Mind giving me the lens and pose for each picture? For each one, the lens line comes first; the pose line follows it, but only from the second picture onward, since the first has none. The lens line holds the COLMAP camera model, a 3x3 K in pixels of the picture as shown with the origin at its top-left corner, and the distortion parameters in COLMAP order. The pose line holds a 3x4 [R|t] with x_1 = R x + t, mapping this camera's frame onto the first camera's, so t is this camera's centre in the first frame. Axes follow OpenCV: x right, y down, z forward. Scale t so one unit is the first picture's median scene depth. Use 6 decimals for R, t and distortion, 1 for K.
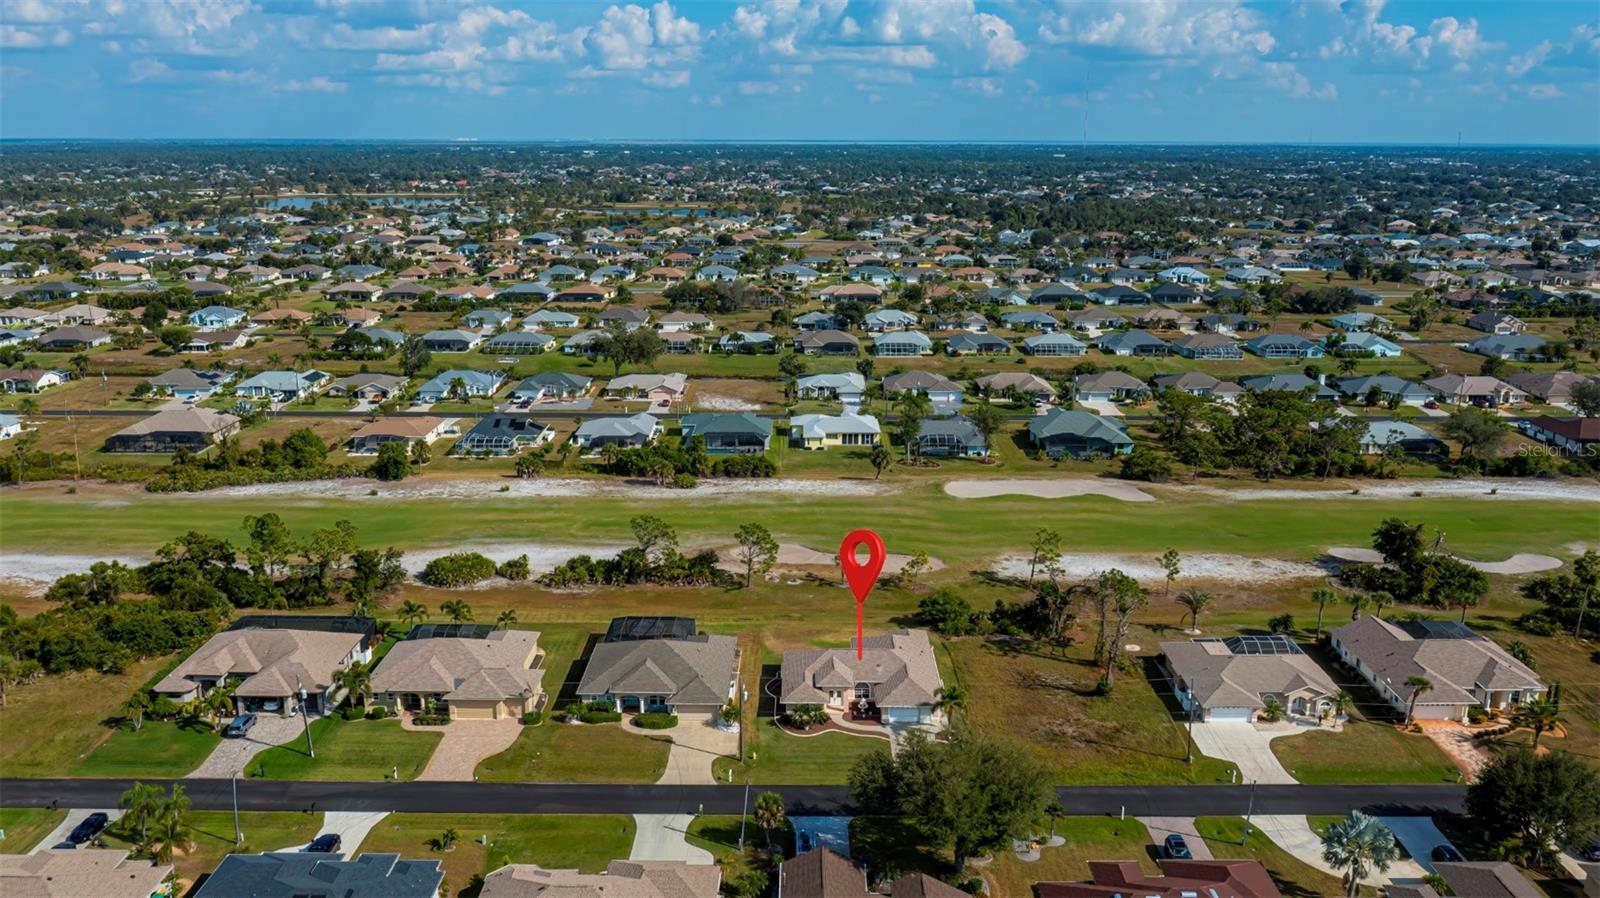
lens RADIAL K [[1261.6, 0, 803.7], [0, 1261.6, 443.9], [0, 0, 1]] dist [-0.010231, -0.007108]
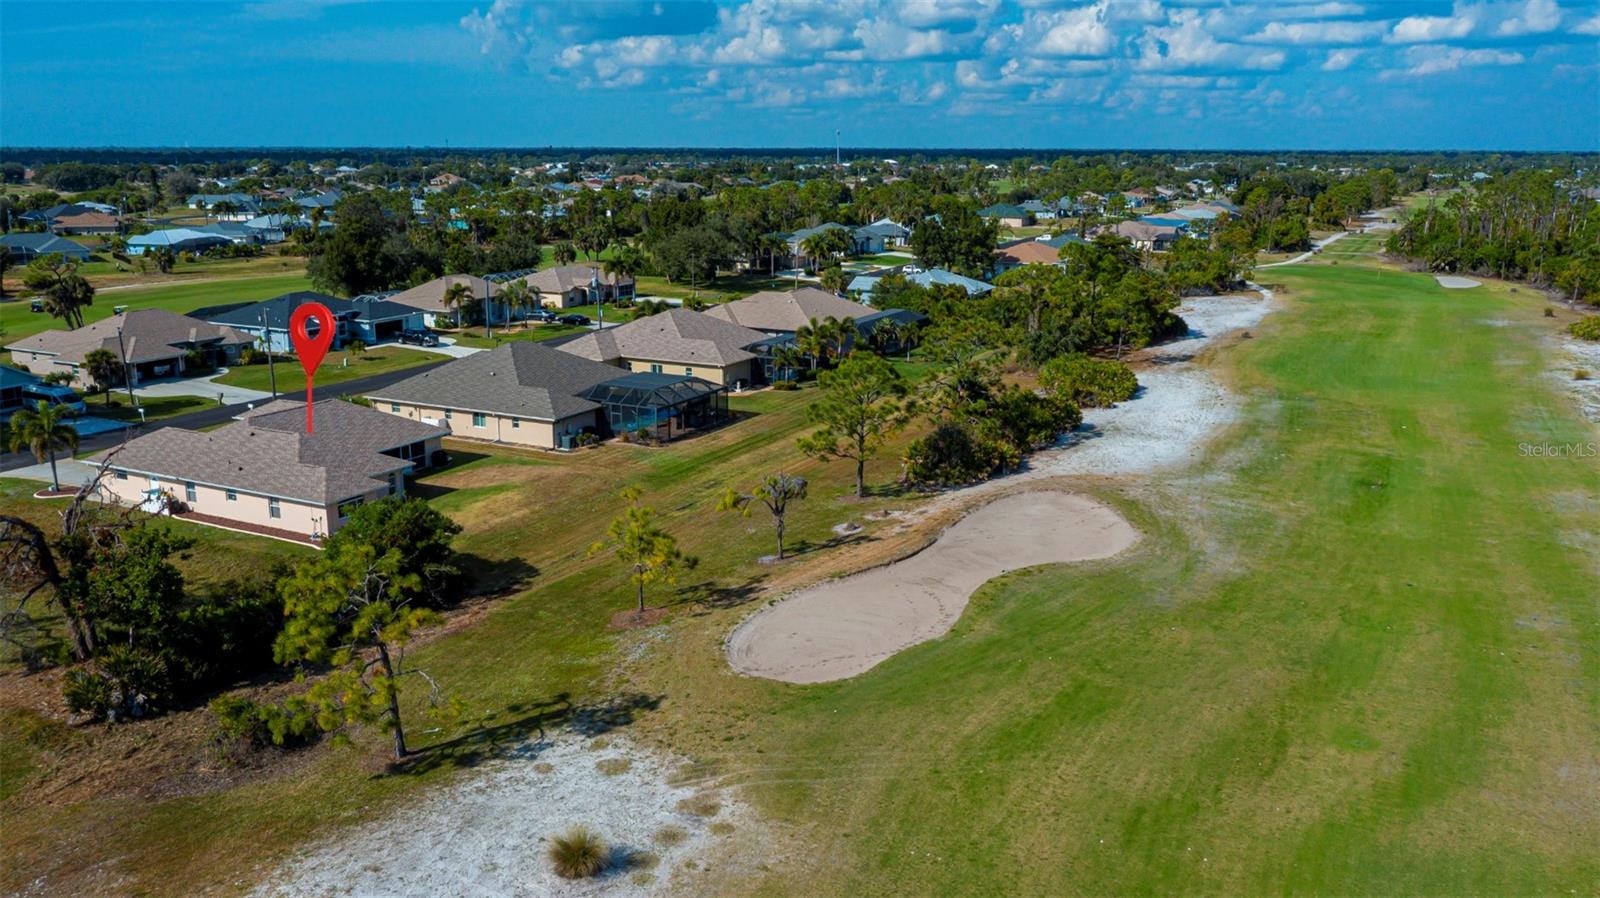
lens RADIAL K [[1261.6, 0, 803.7], [0, 1261.6, 443.9], [0, 0, 1]] dist [-0.010231, -0.007108]
pose [[-0.446338, 0.201043, -0.871989, 0.278000], [-0.217308, 0.920918, 0.323556, -0.035476], [0.868078, 0.333905, -0.367352, 0.897312]]
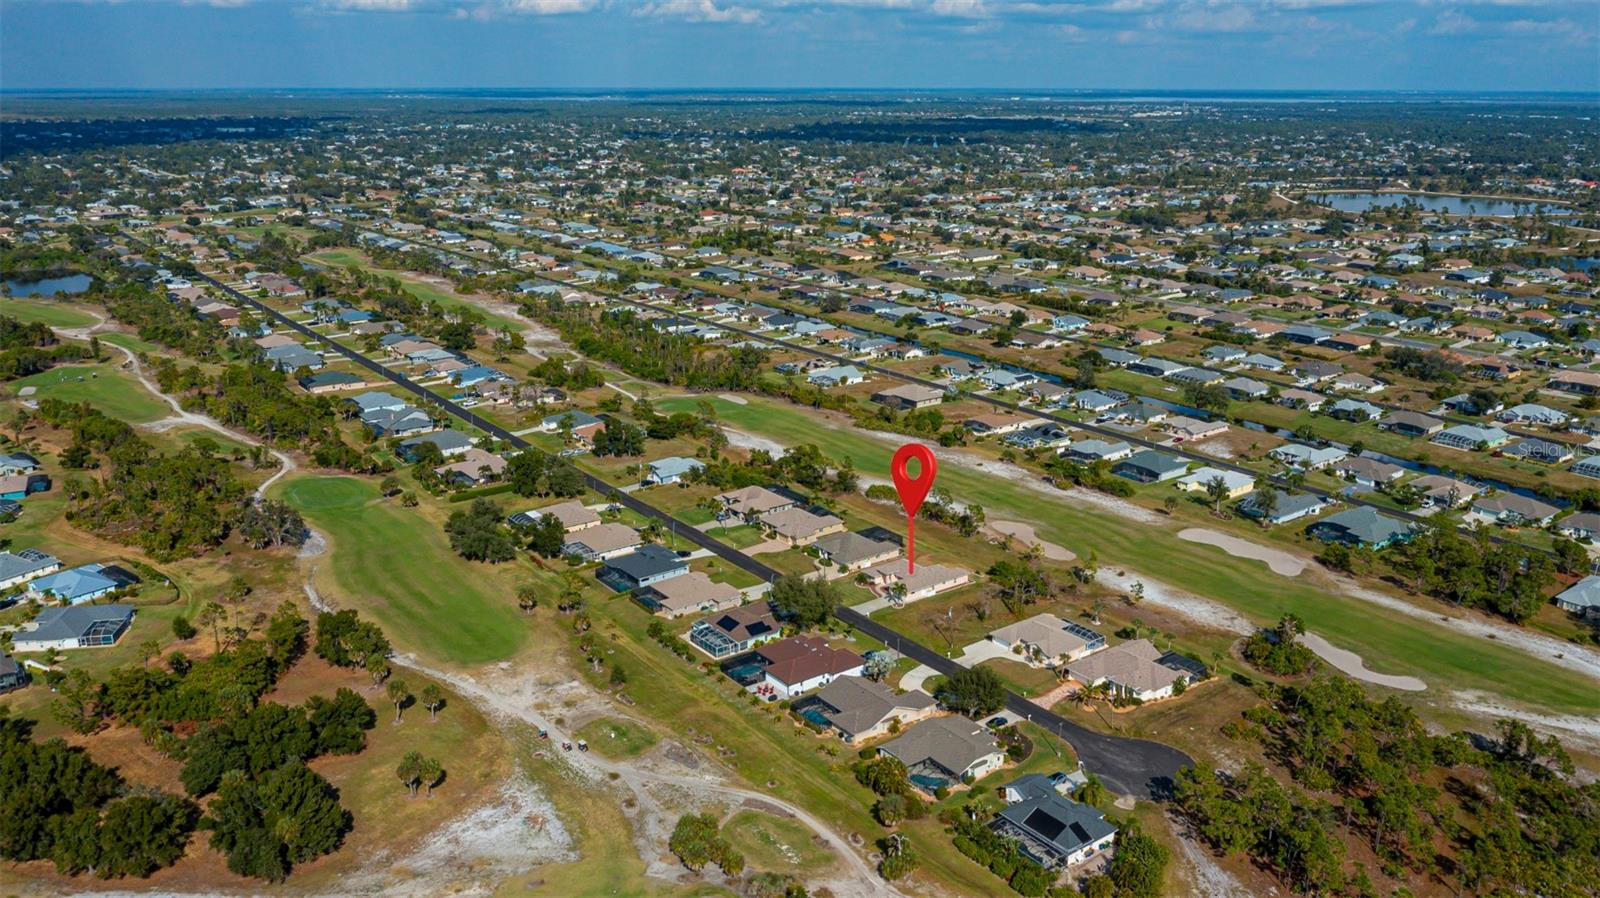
lens RADIAL K [[1261.6, 0, 803.7], [0, 1261.6, 443.9], [0, 0, 1]] dist [-0.010231, -0.007108]
pose [[0.602004, 0.216426, -0.768604, 0.963570], [-0.187403, 0.973977, 0.127473, -0.171501], [0.776191, 0.067299, 0.626896, -0.309033]]
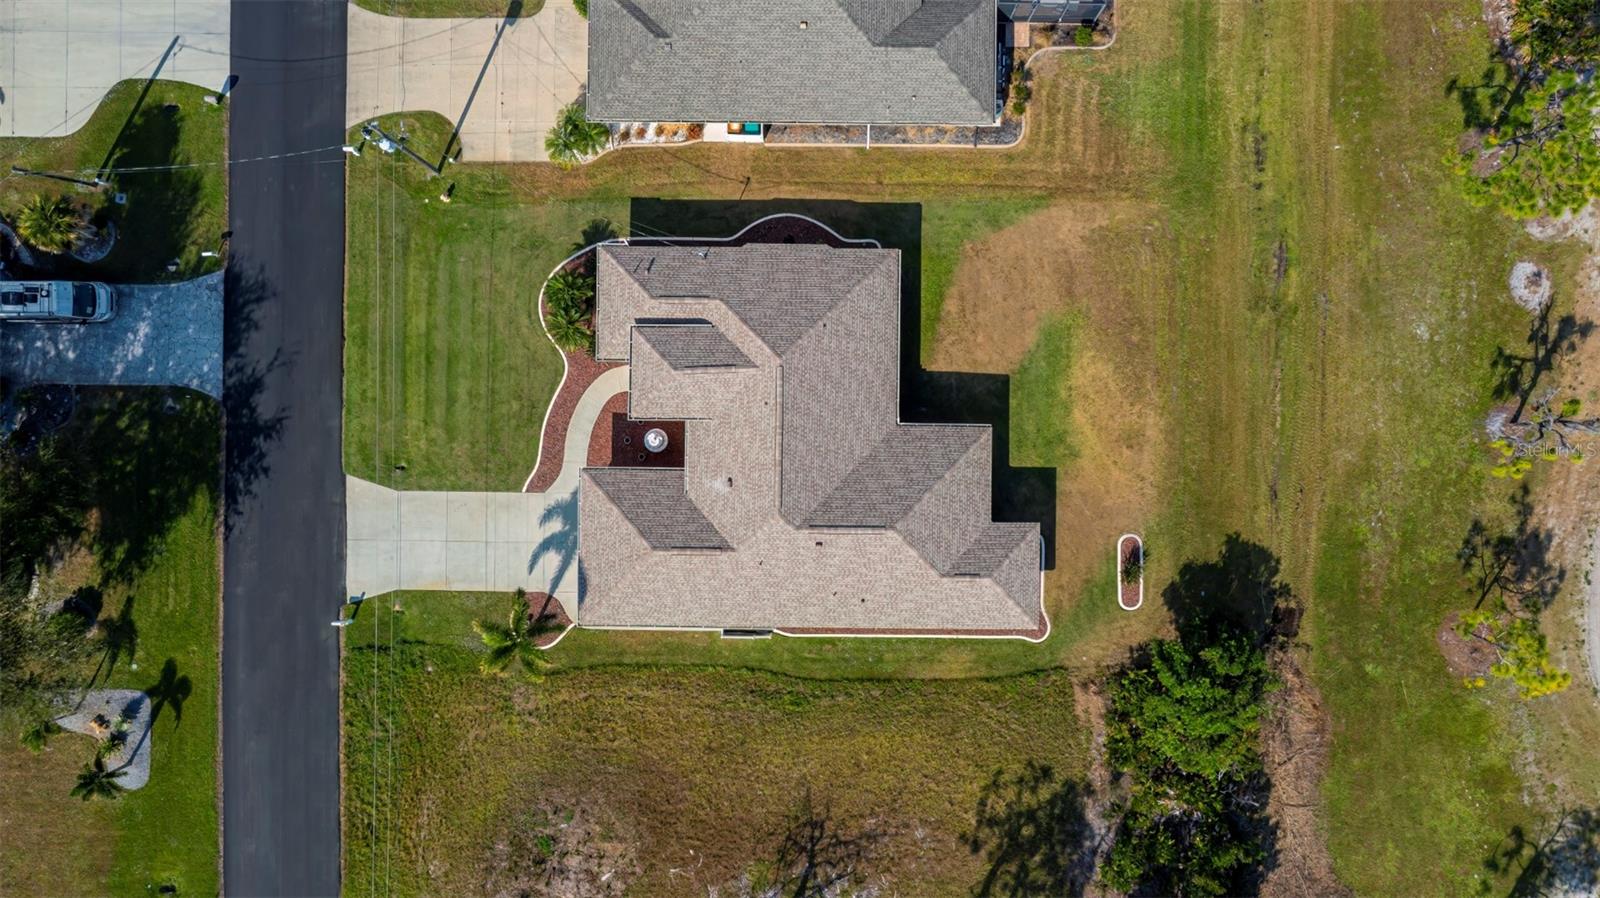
lens RADIAL K [[1261.6, 0, 803.7], [0, 1261.6, 443.9], [0, 0, 1]] dist [-0.010231, -0.007108]
pose [[-0.006049, 0.999981, 0.001529, 0.029001], [-0.235506, -0.002910, 0.971869, -0.137285], [0.971854, 0.005518, 0.235519, 0.581614]]
